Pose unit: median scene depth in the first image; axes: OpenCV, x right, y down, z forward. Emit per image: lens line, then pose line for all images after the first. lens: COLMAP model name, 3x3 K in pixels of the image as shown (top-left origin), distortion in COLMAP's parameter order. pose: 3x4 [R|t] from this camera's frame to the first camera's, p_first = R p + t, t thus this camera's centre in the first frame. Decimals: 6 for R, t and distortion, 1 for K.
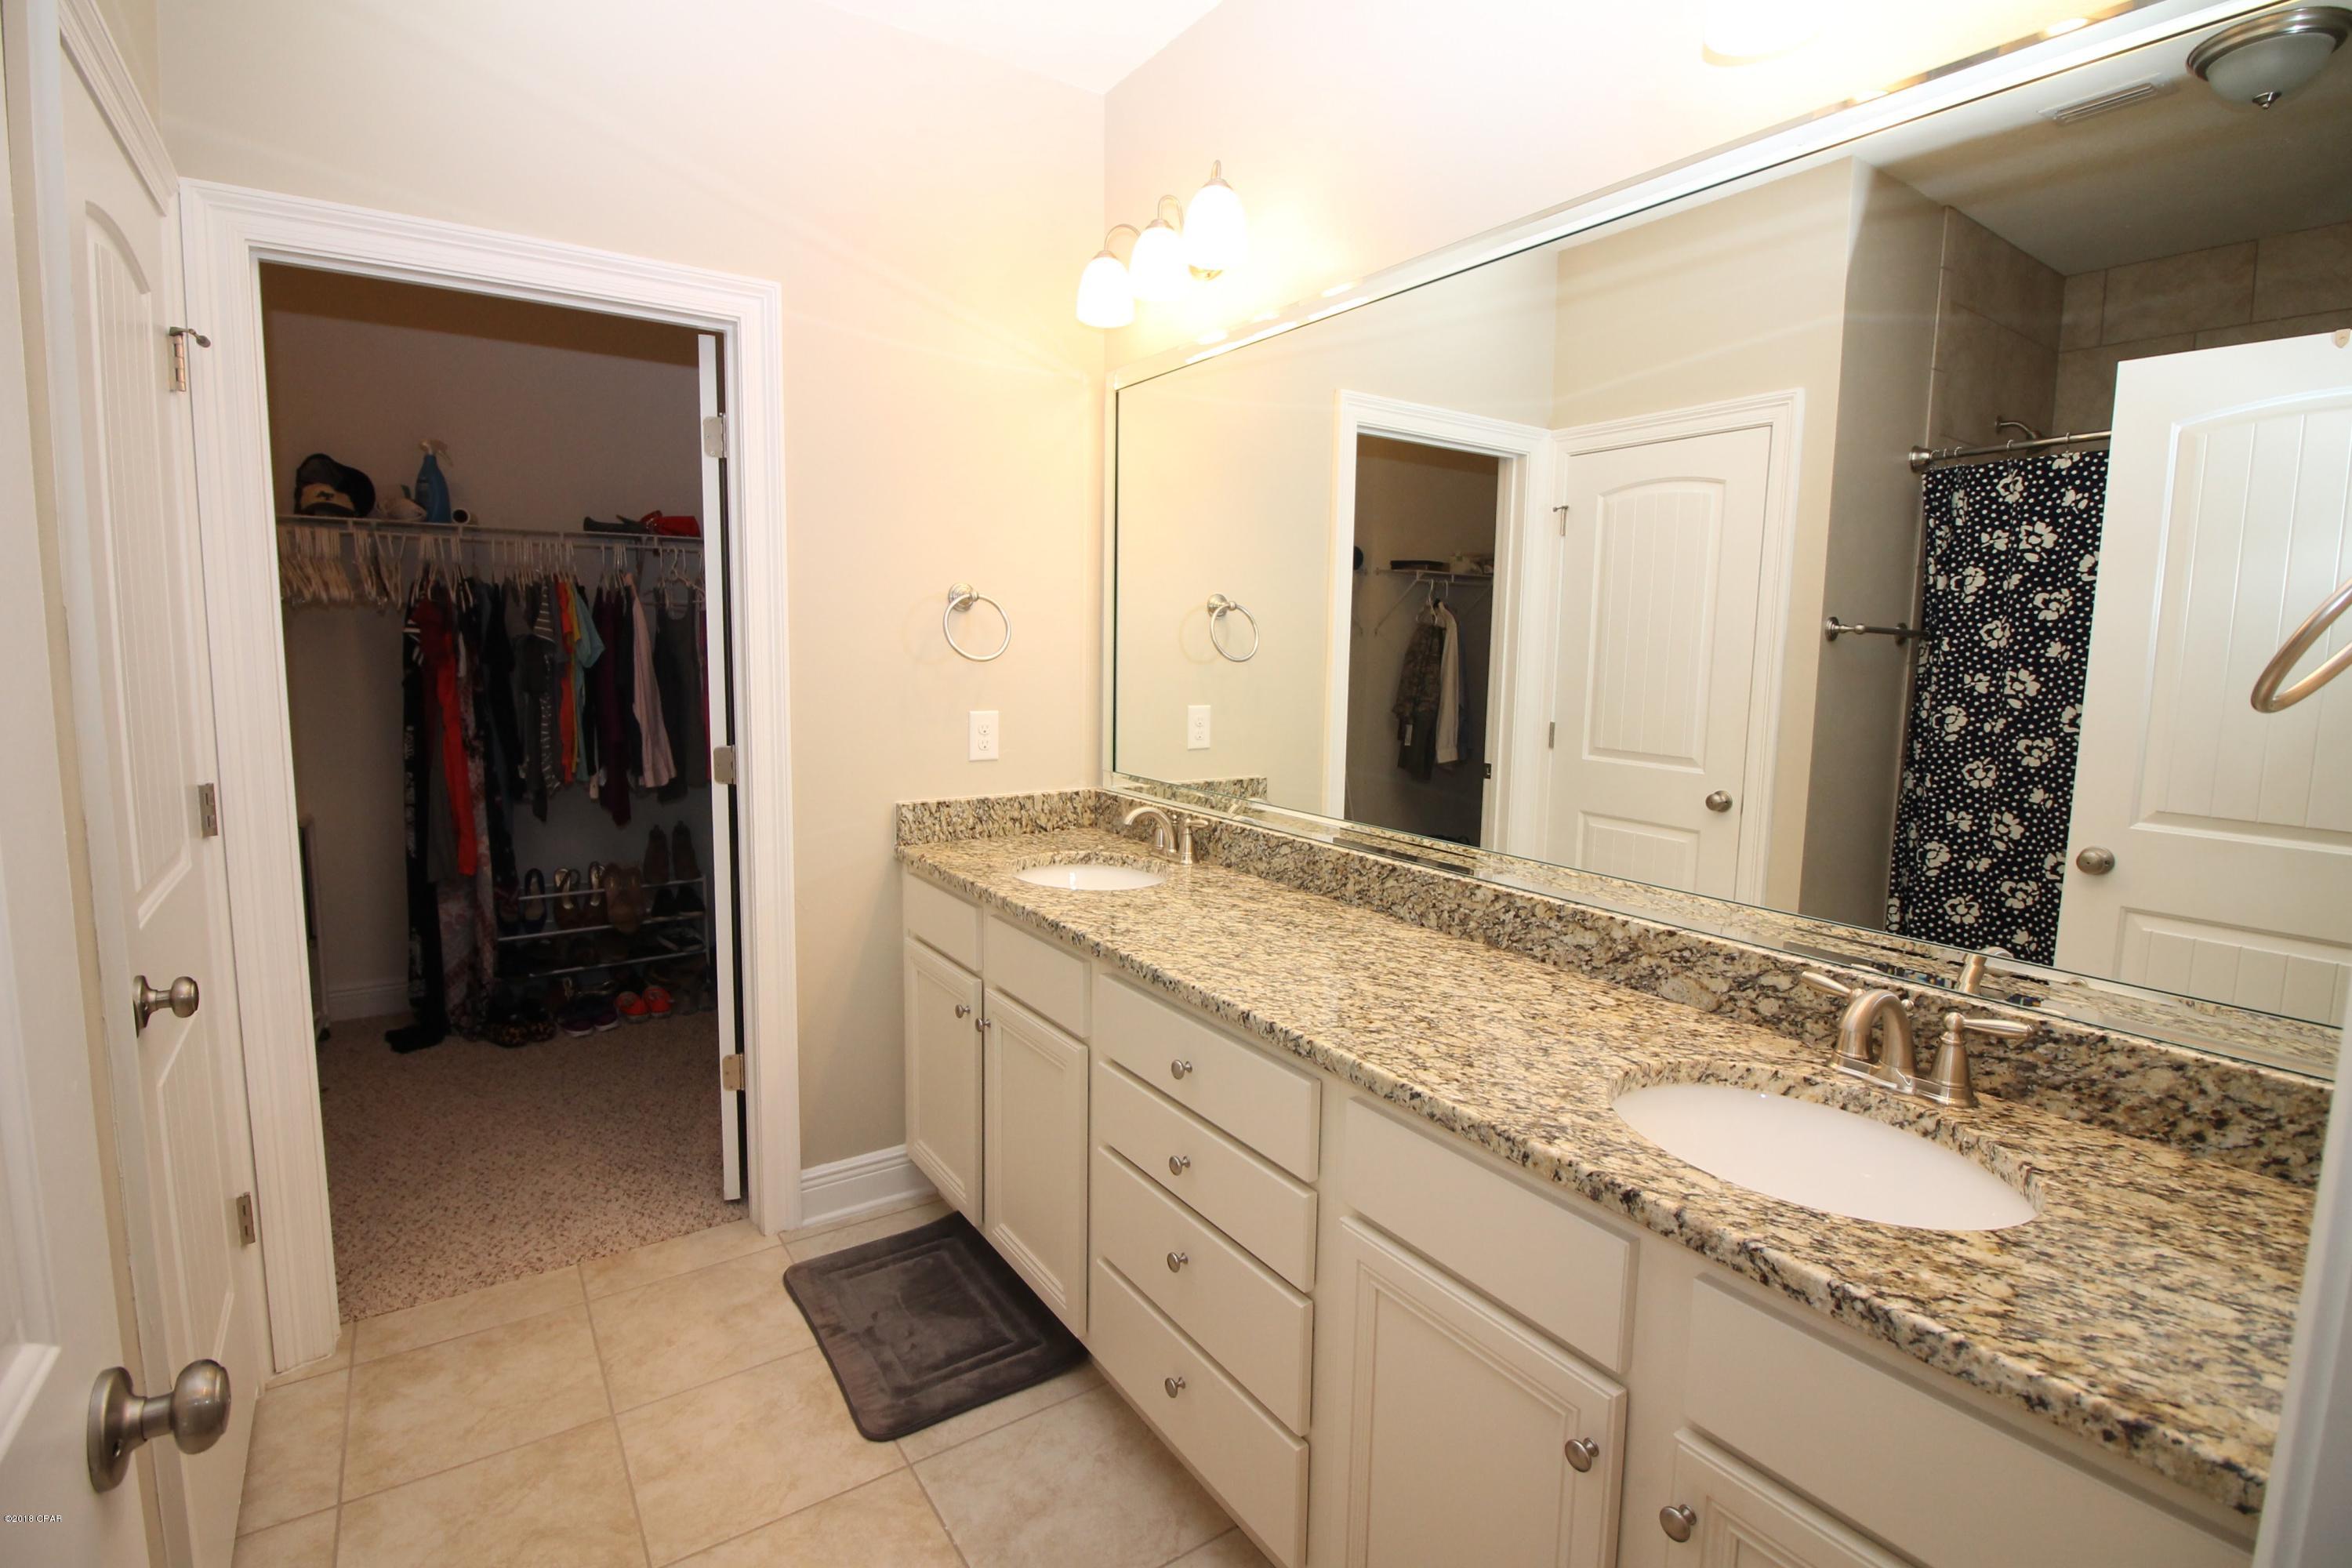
lens RADIAL K [[1103.0, 0, 1183.0], [0, 1103.0, 769.1], [0, 0, 1]] dist [-0.008783, -0.008232]
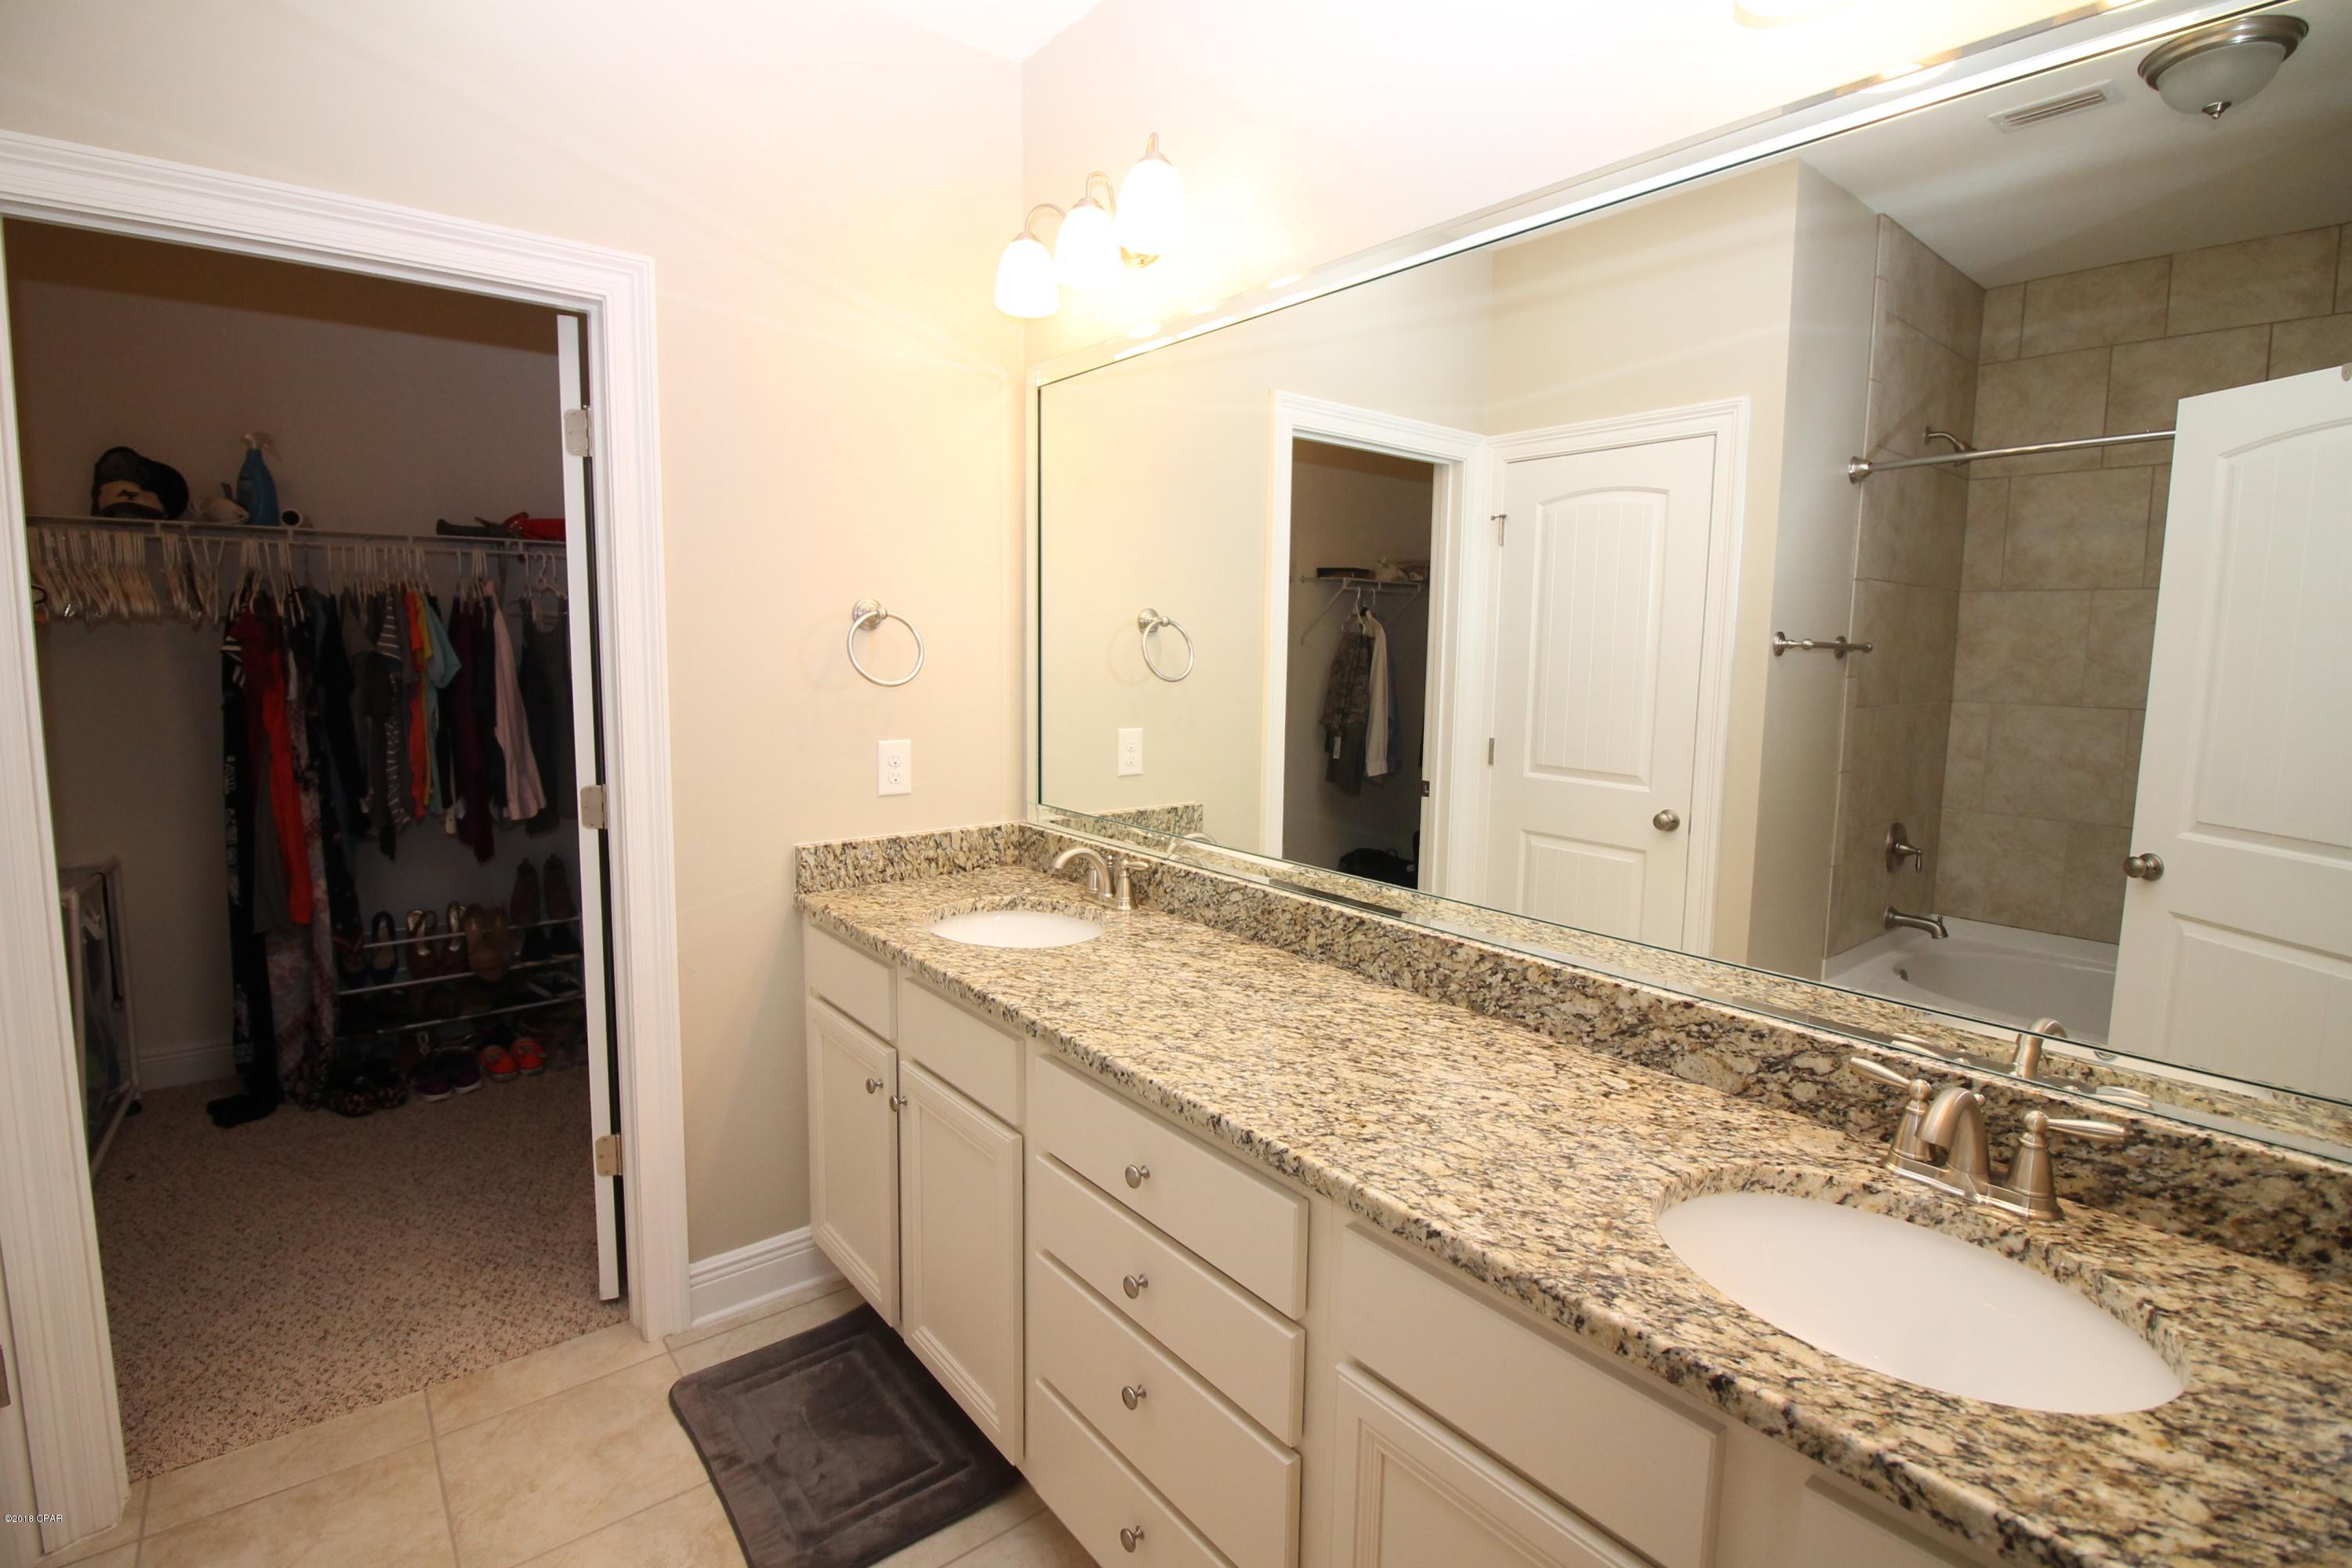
lens RADIAL K [[1103.0, 0, 1182.2], [0, 1103.0, 763.4], [0, 0, 1]] dist [-0.008783, -0.008232]
pose [[0.996591, -0.011278, 0.081731, -0.022472], [0.011673, 0.999922, -0.004361, -0.030754], [-0.081676, 0.005300, 0.996645, 0.095306]]
